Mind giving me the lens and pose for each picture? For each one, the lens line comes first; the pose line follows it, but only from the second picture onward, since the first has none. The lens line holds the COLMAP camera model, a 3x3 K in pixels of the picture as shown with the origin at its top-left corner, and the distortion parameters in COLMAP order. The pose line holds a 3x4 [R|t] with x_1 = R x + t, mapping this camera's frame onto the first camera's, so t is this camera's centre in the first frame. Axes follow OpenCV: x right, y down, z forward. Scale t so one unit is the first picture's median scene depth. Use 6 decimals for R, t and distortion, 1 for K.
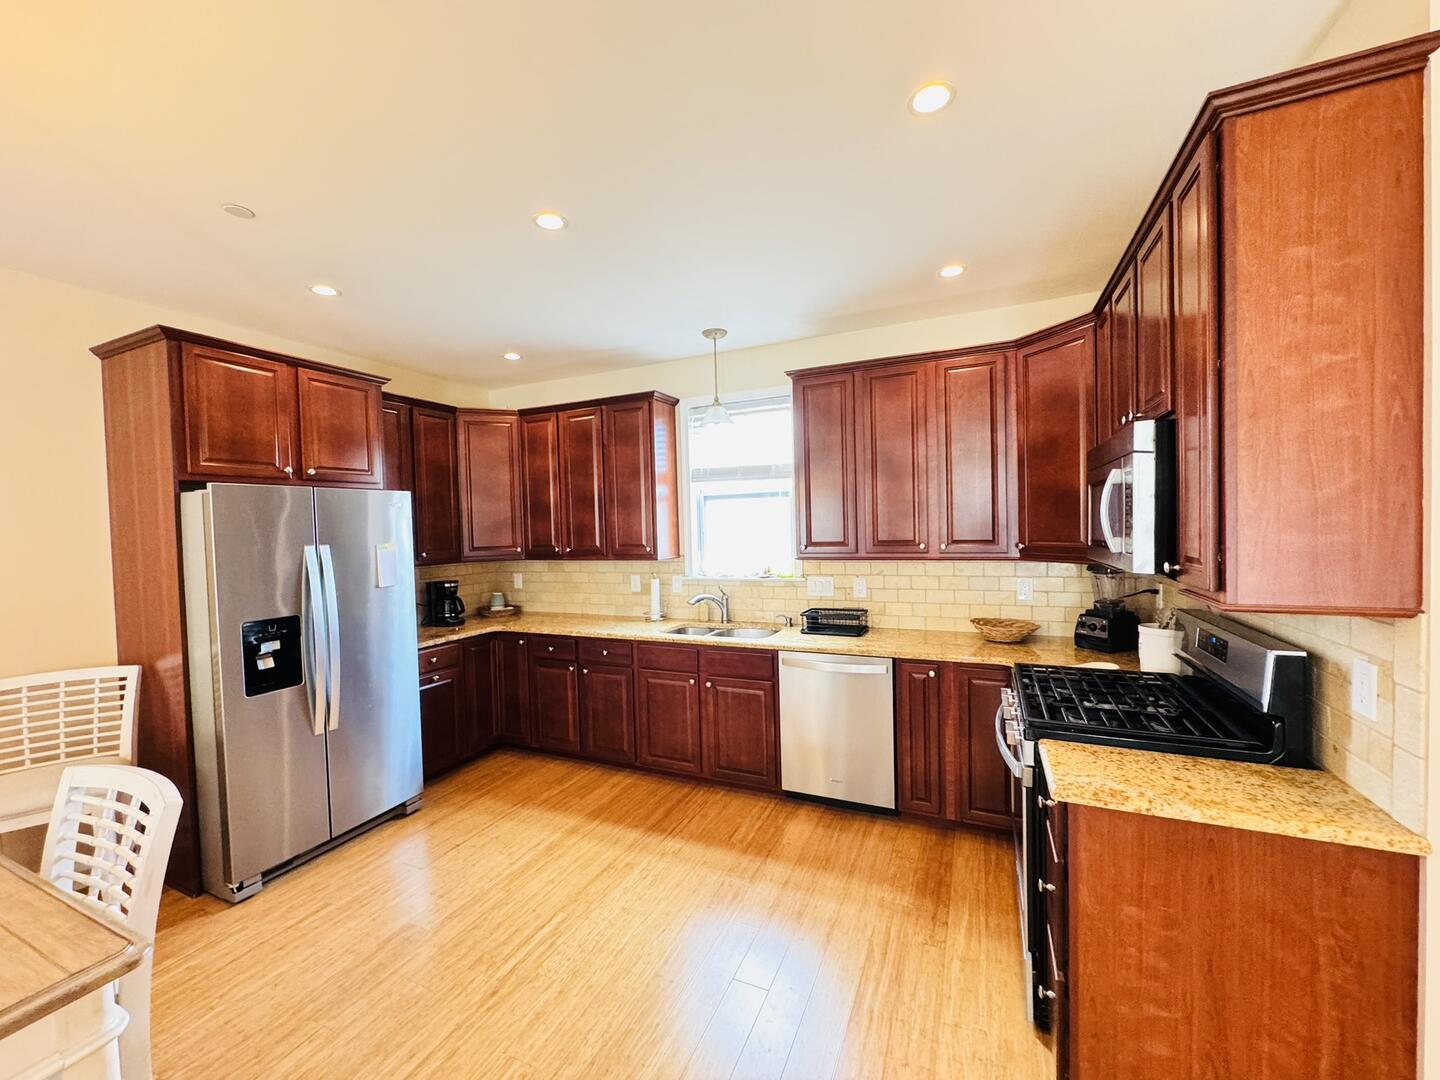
lens RADIAL K [[570.3, 0, 719.0], [0, 570.3, 541.8], [0, 0, 1]] dist [-0.003199, 0.000415]
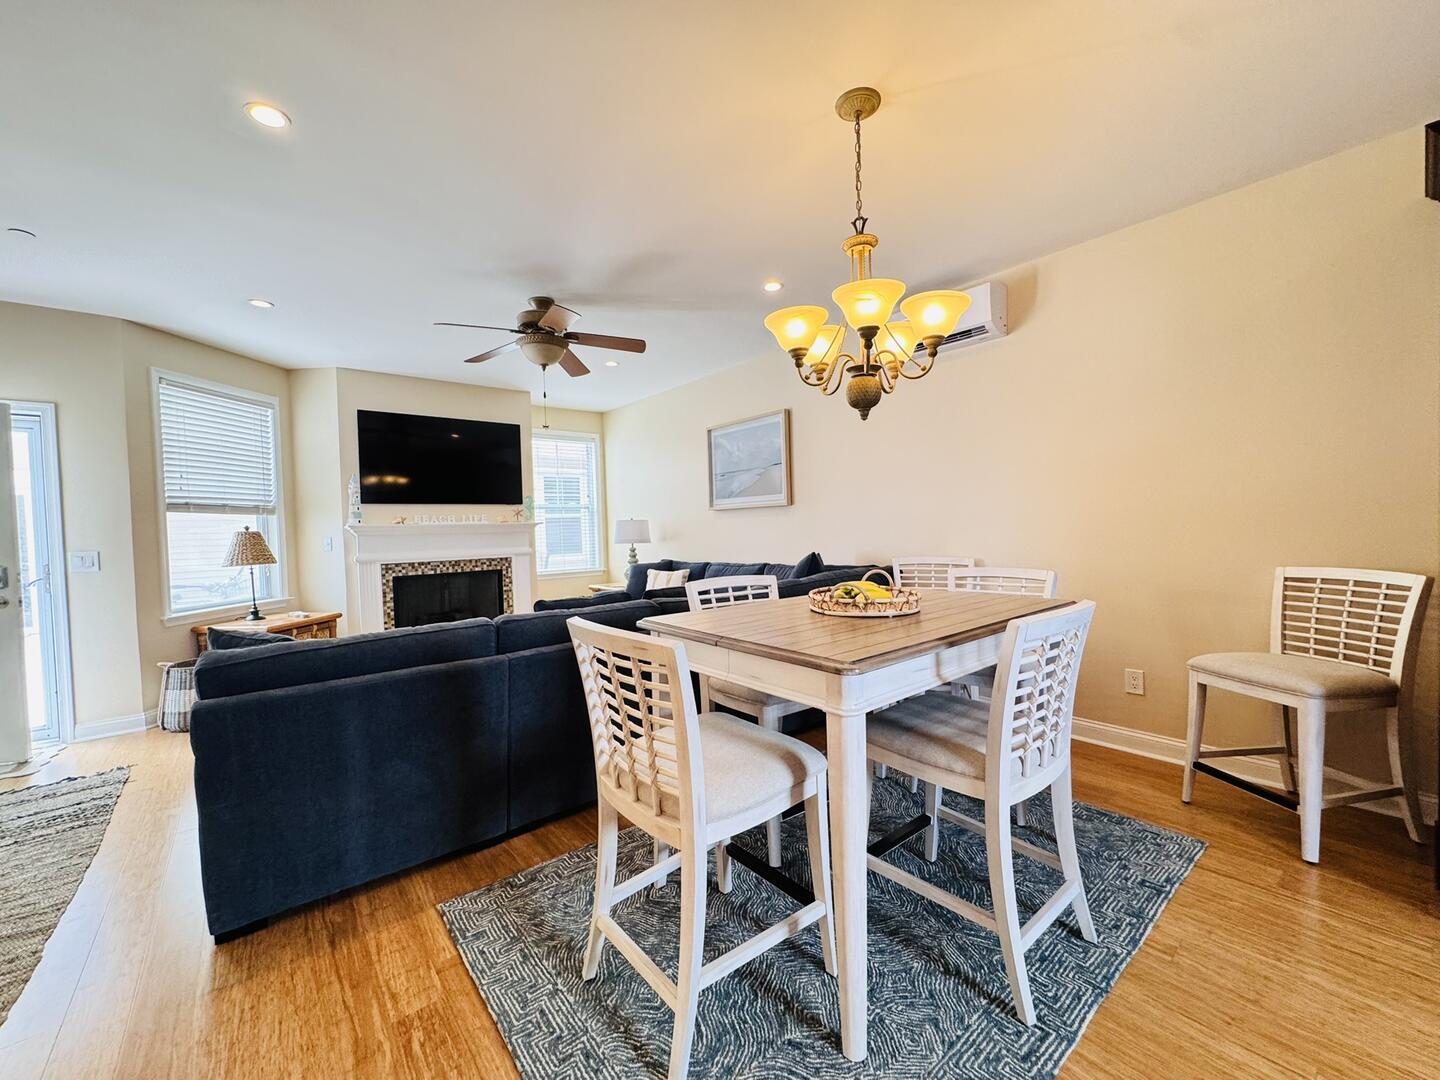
lens RADIAL K [[573.4, 0, 719.0], [0, 573.4, 541.8], [0, 0, 1]] dist [-0.002451, -0.000012]
pose [[-0.439955, 0.066707, -0.895539, 0.103679], [0.013559, 0.997617, 0.067649, 0.076124], [0.897918, 0.017620, -0.439811, 0.343257]]
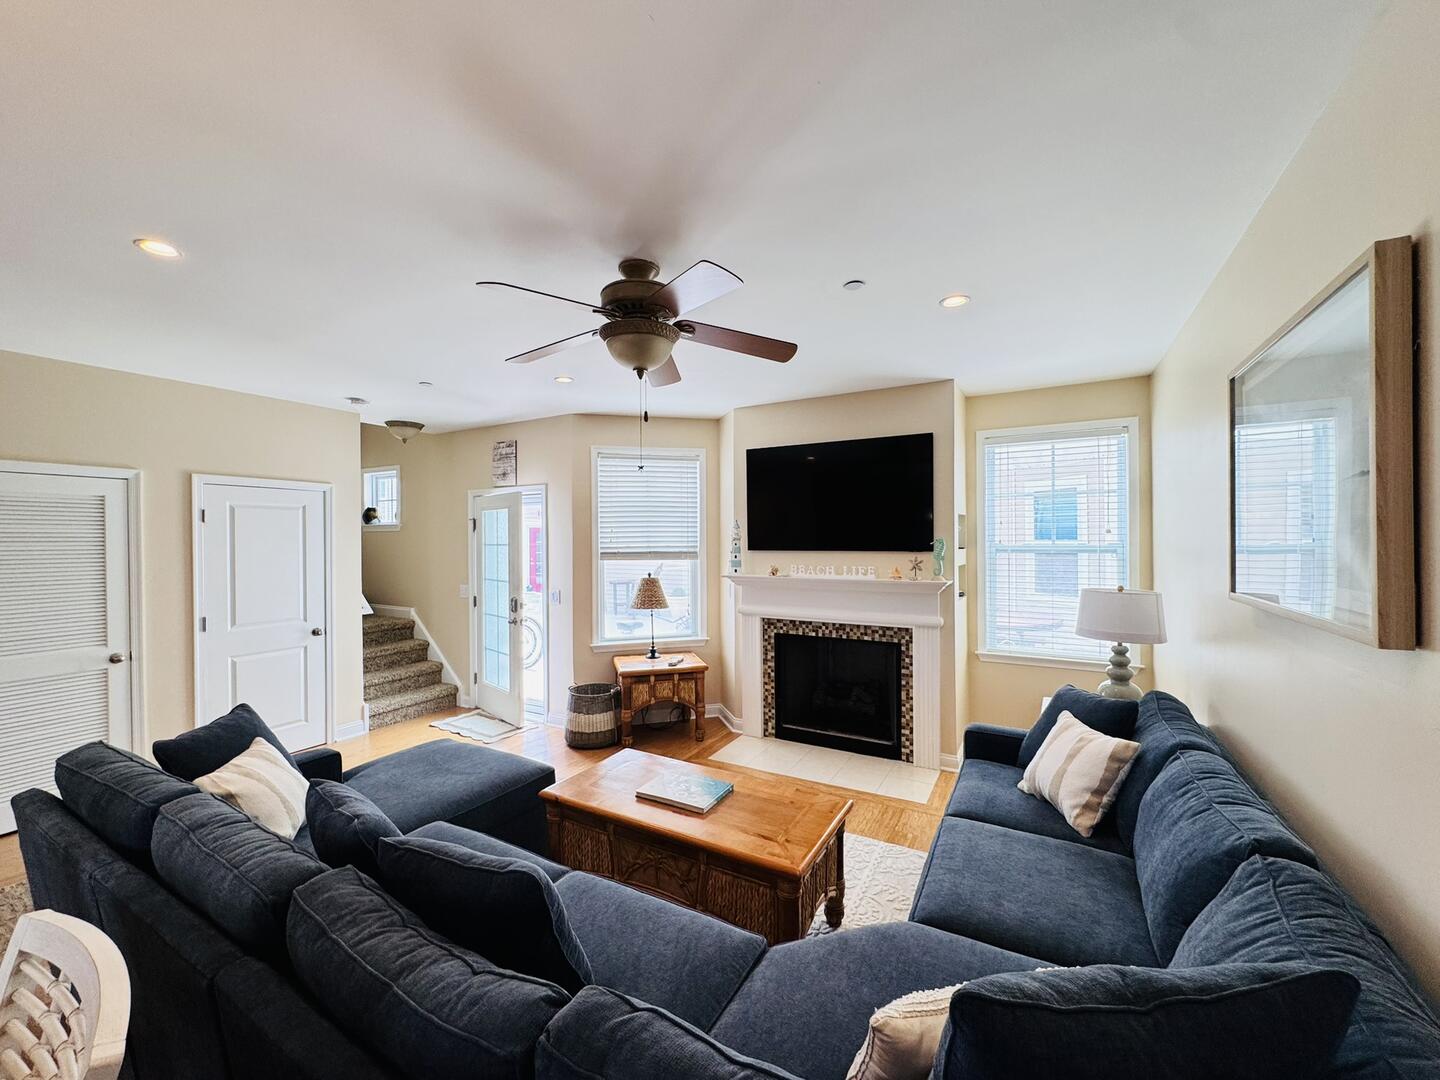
lens RADIAL K [[573.4, 0, 719.0], [0, 573.4, 541.8], [0, 0, 1]] dist [-0.002451, -0.000012]
pose [[-0.995045, 0.035016, 0.093054, -0.890083], [0.038251, 0.998716, 0.033214, -0.004306], [-0.091771, 0.036609, -0.995107, 0.235419]]
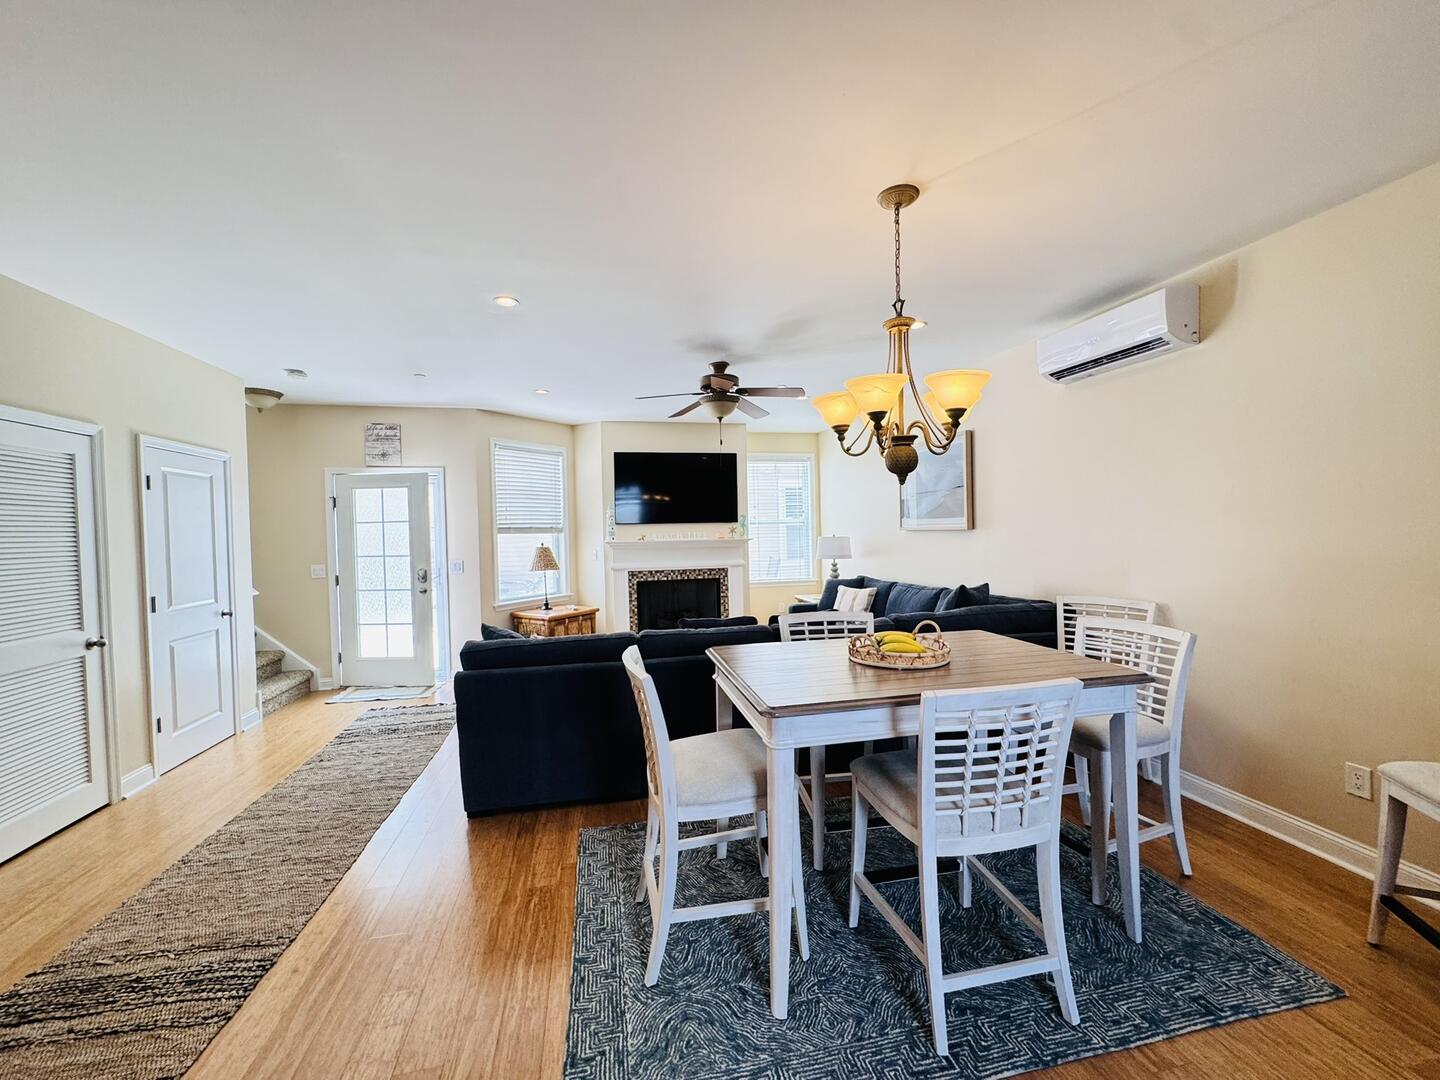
lens RADIAL K [[573.4, 0, 719.0], [0, 573.4, 541.8], [0, 0, 1]] dist [-0.002451, -0.000012]
pose [[-0.800674, 0.059696, -0.596118, 0.051647], [0.026914, 0.997603, 0.063752, 0.009838], [0.598495, 0.035000, -0.800362, 0.613094]]
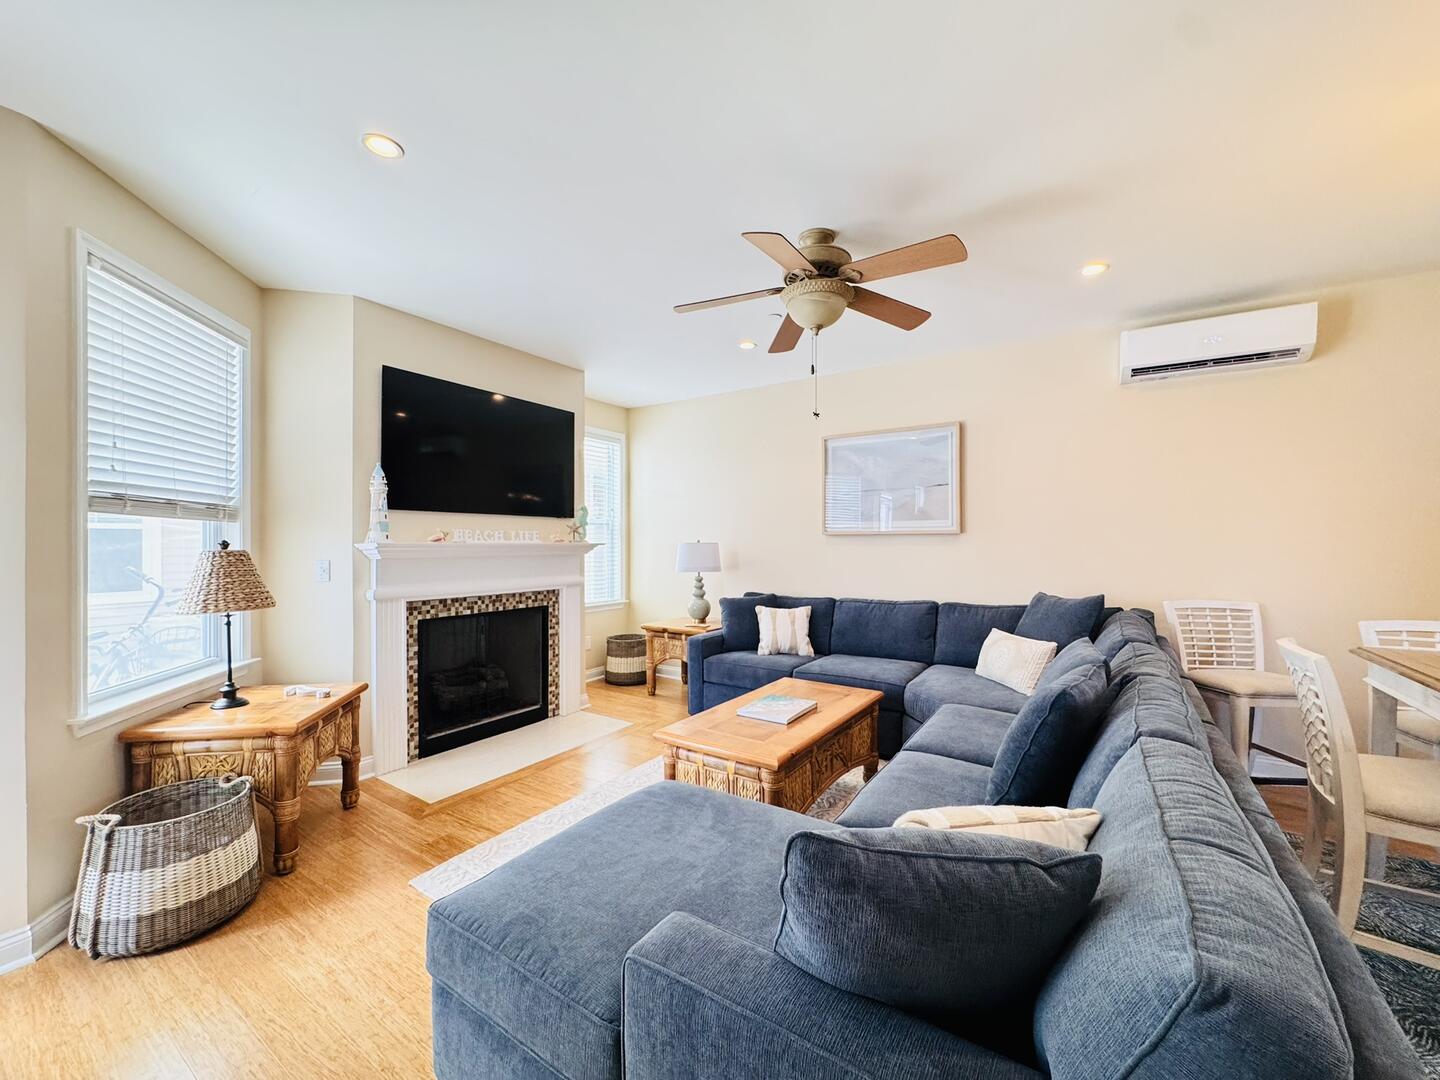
lens RADIAL K [[573.4, 0, 719.0], [0, 573.4, 541.8], [0, 0, 1]] dist [-0.002451, -0.000012]
pose [[-0.162371, 0.027798, -0.986338, 0.034914], [-0.025309, 0.999157, 0.032325, 0.075345], [0.986405, 0.030212, -0.161531, -0.431333]]
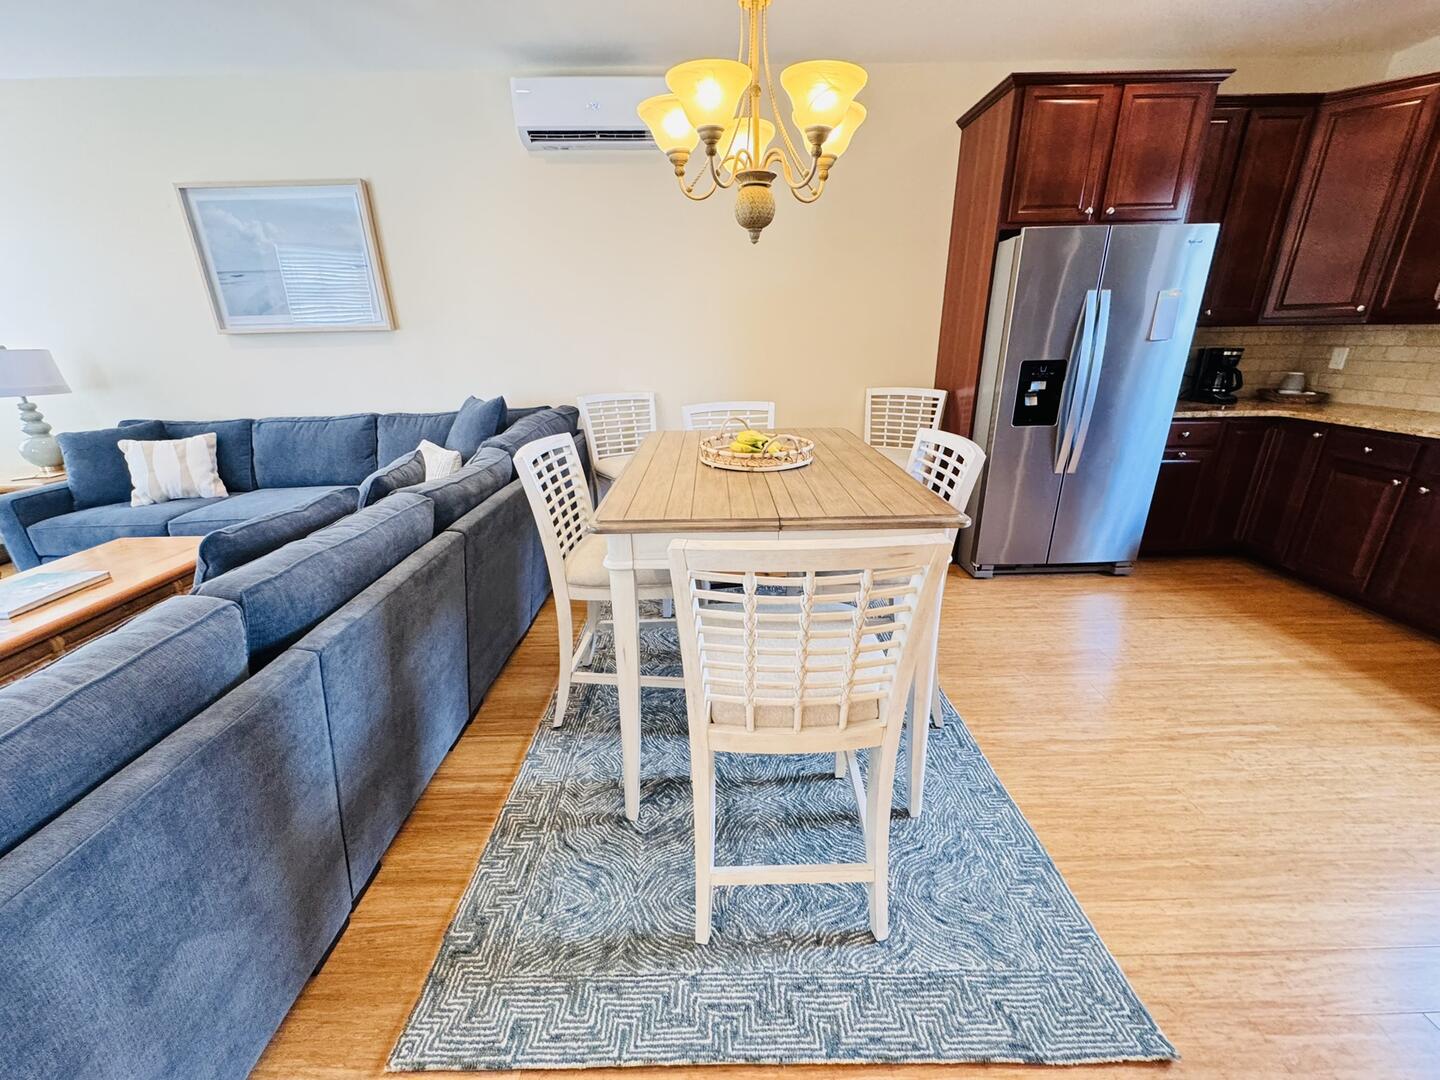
lens RADIAL K [[573.4, 0, 719.0], [0, 573.4, 541.8], [0, 0, 1]] dist [-0.002451, -0.000012]
pose [[0.425076, 0.330124, -0.842810, 0.005967], [-0.021355, 0.934518, 0.355275, 0.061313], [0.904906, -0.133020, 0.404291, -0.060486]]
